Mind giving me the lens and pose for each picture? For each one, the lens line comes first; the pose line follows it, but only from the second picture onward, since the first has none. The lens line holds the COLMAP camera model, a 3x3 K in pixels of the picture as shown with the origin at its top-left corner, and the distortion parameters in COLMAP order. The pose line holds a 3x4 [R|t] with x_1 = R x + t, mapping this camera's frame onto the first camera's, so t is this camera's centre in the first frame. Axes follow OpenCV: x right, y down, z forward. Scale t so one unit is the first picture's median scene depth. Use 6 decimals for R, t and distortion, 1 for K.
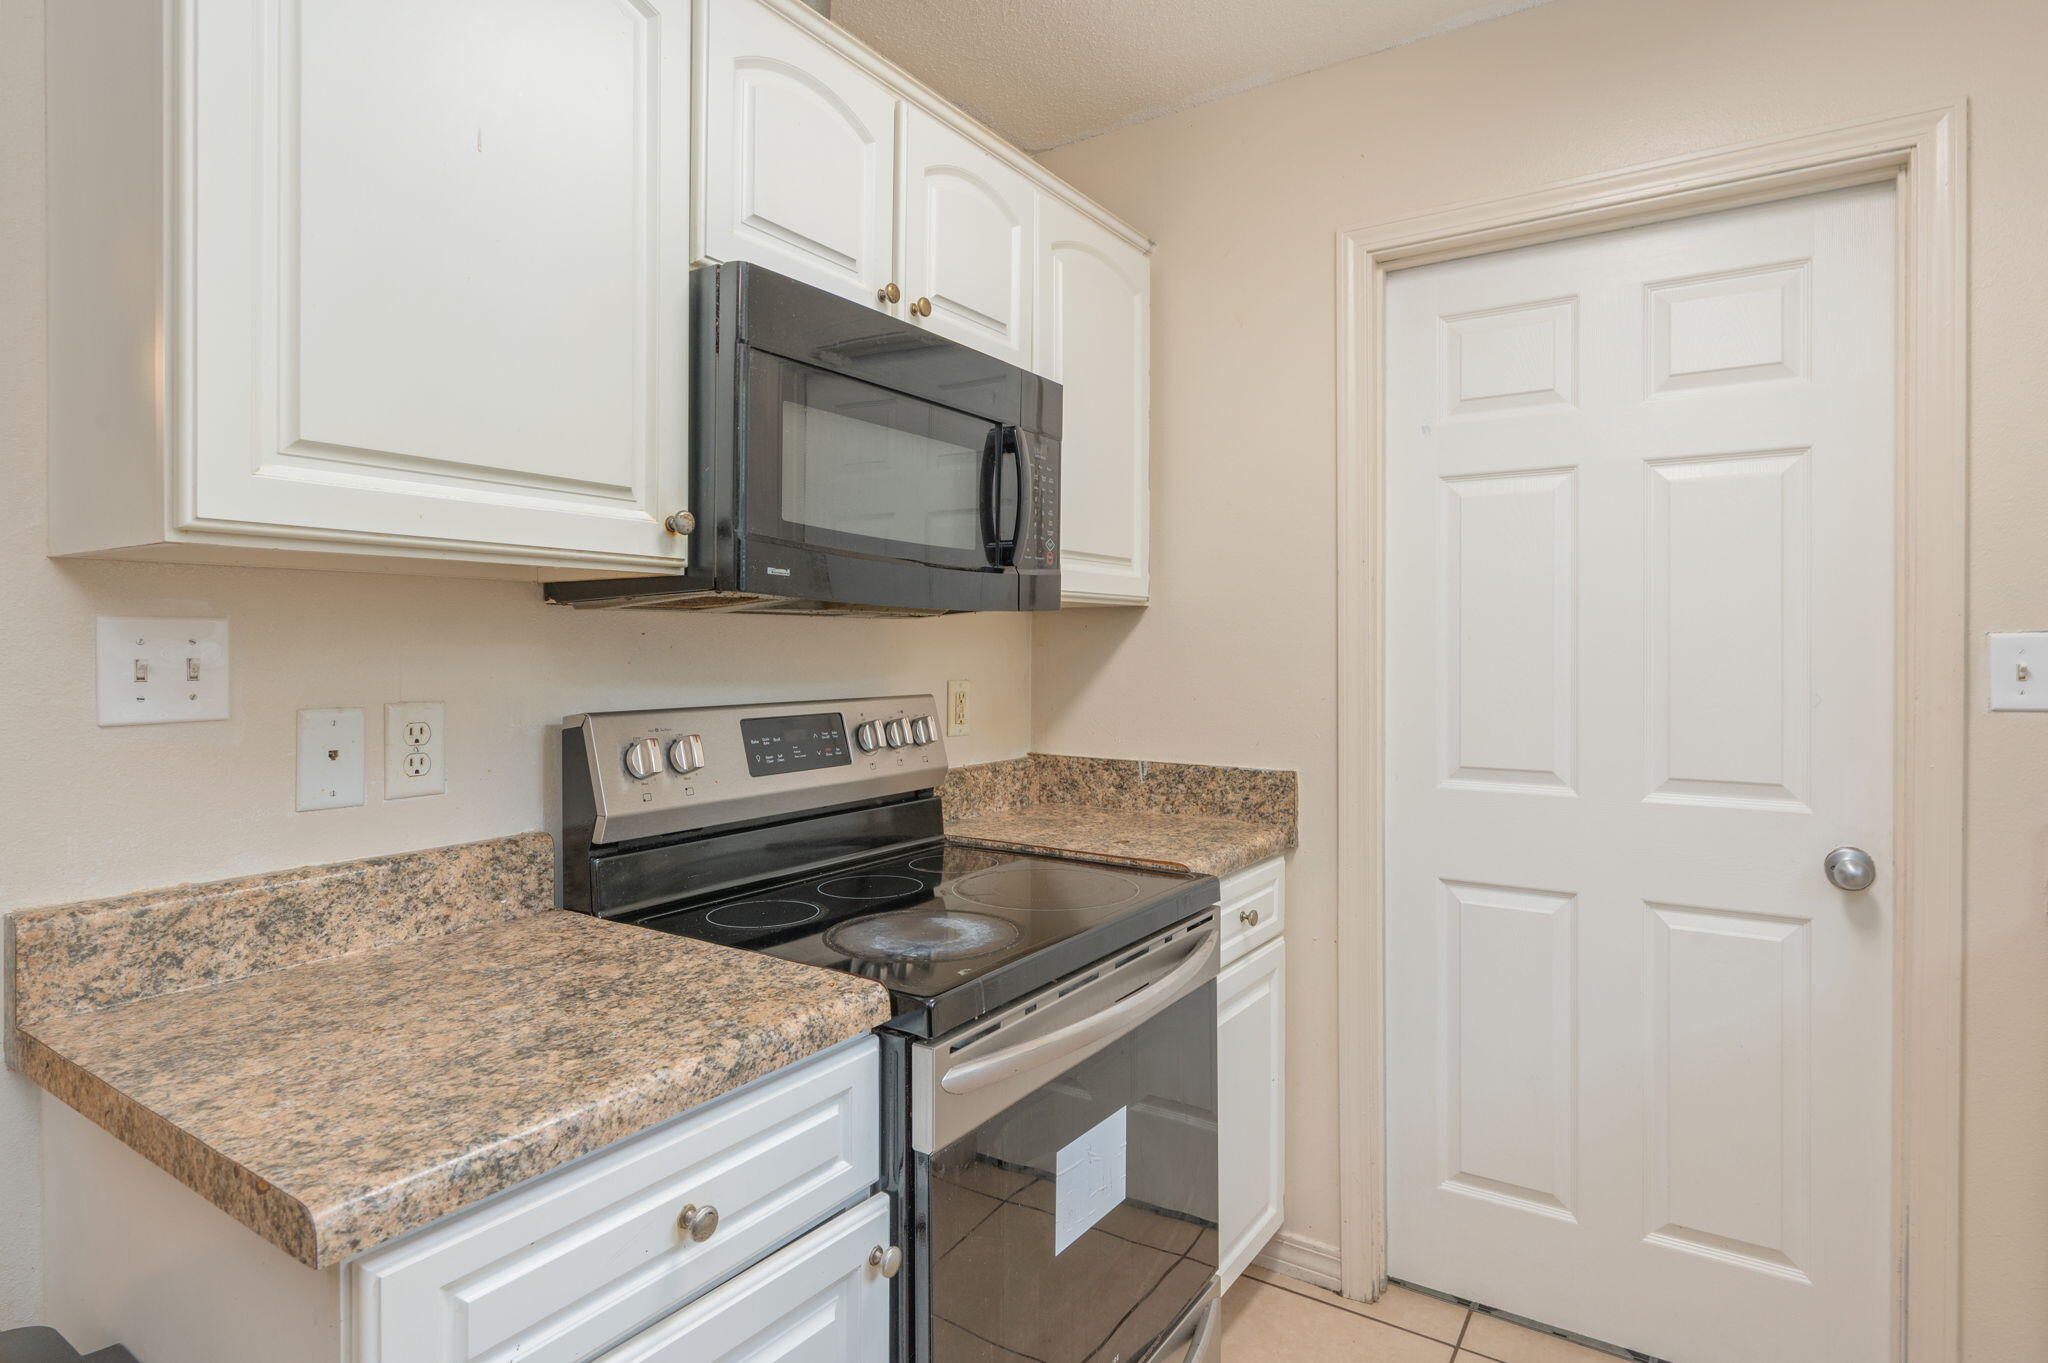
lens RADIAL K [[1103.9, 0, 1000.5], [0, 1103.9, 652.7], [0, 0, 1]] dist [0.005022, -0.001678]
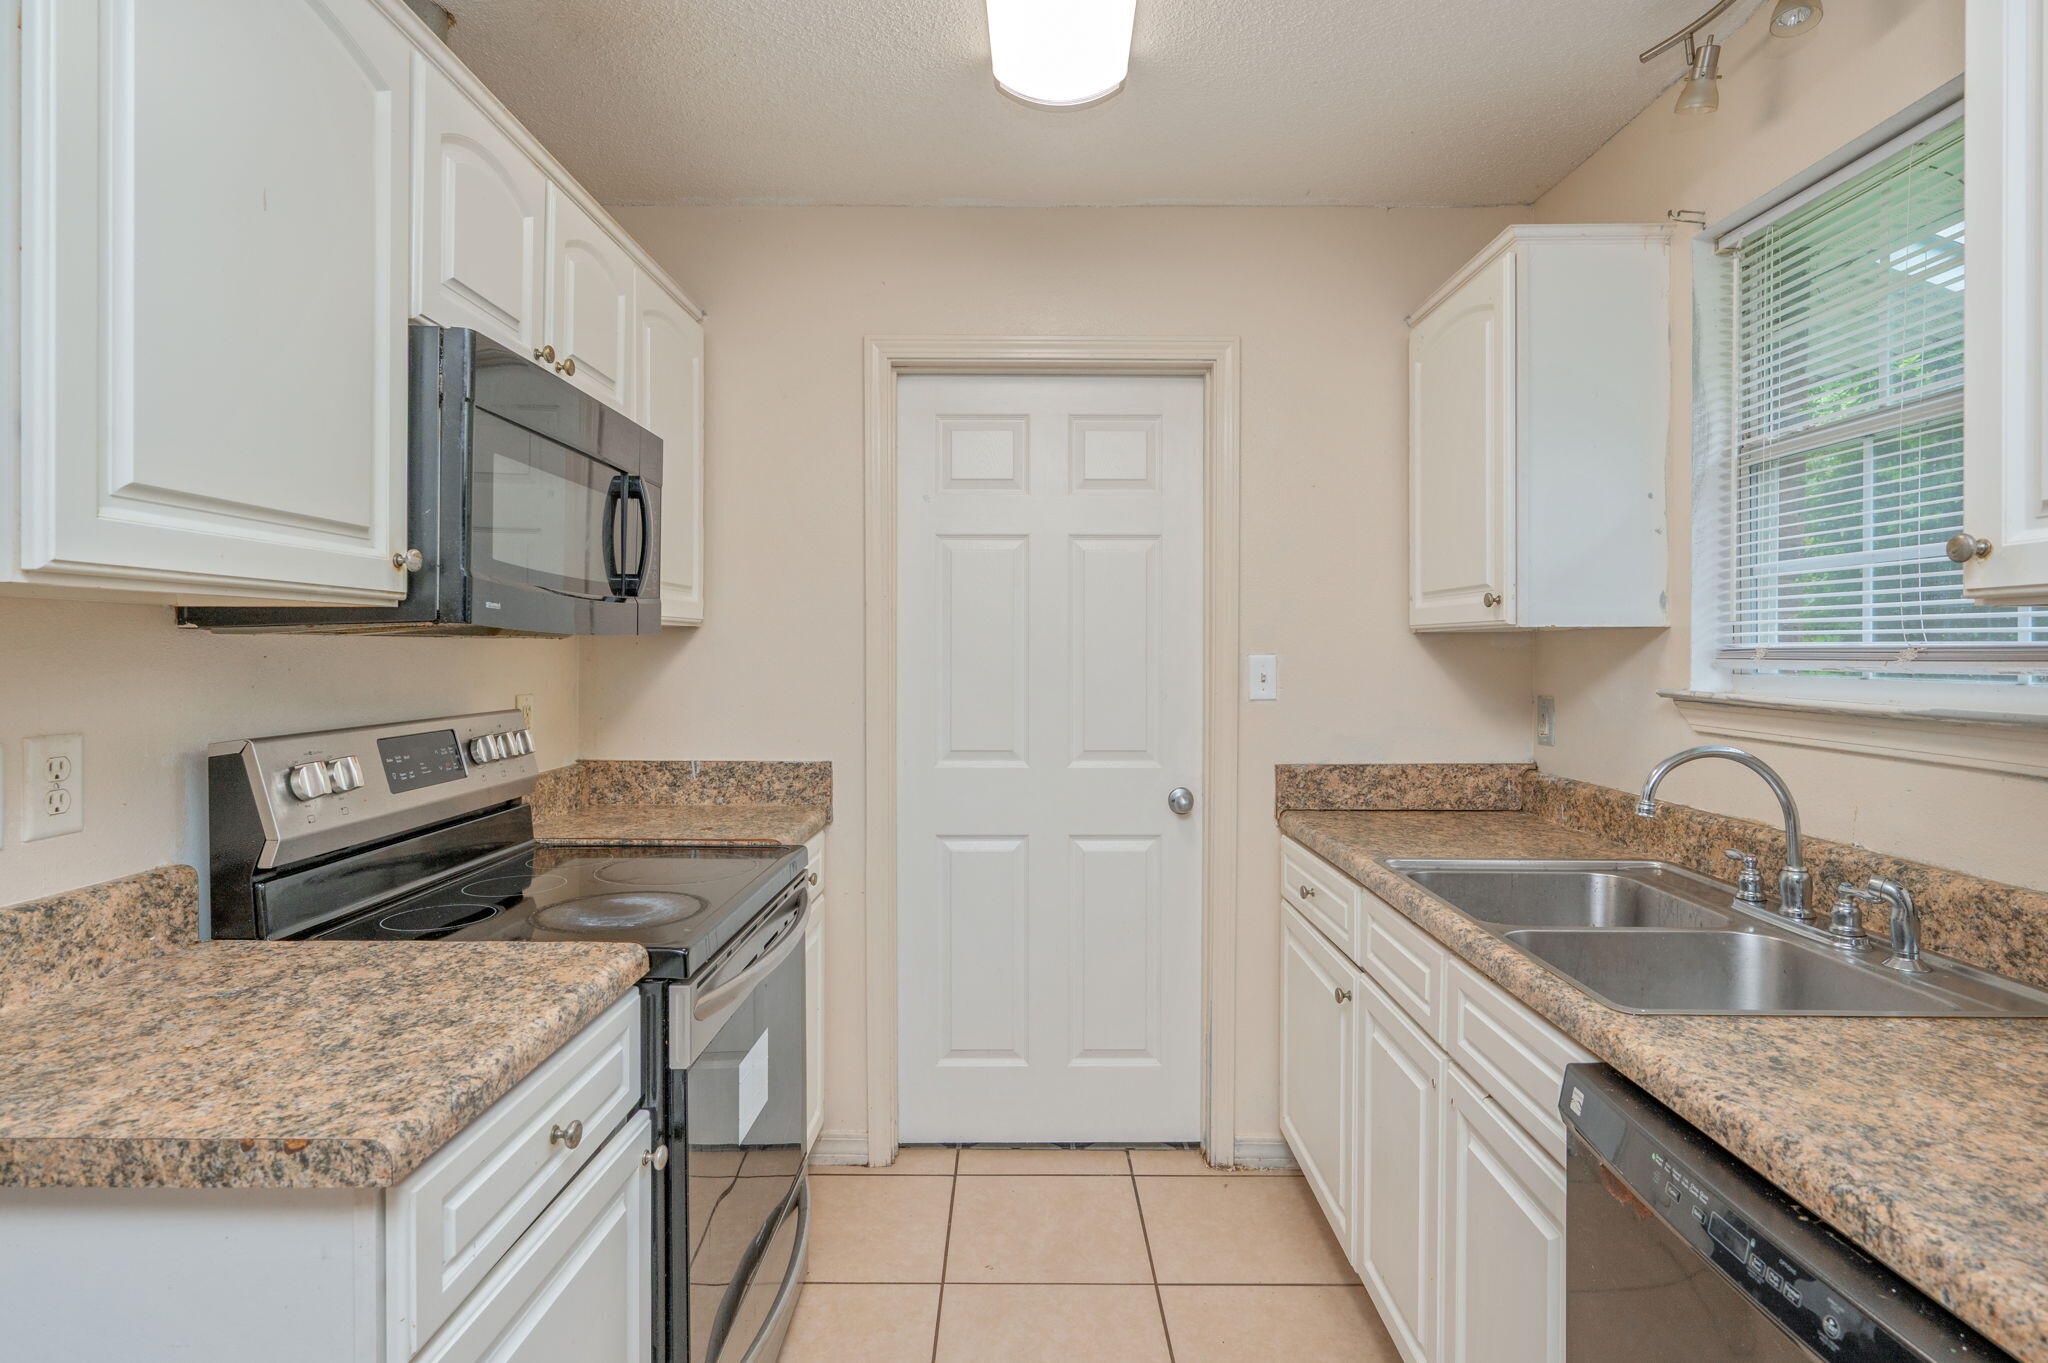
lens RADIAL K [[1080.4, 0, 1009.9], [0, 1080.4, 663.3], [0, 0, 1]] dist [0.006840, 0.000060]
pose [[0.837472, -0.007134, 0.546434, -0.338869], [0.002295, 0.999952, 0.009538, -0.021901], [-0.546476, -0.006733, 0.837448, -0.198968]]
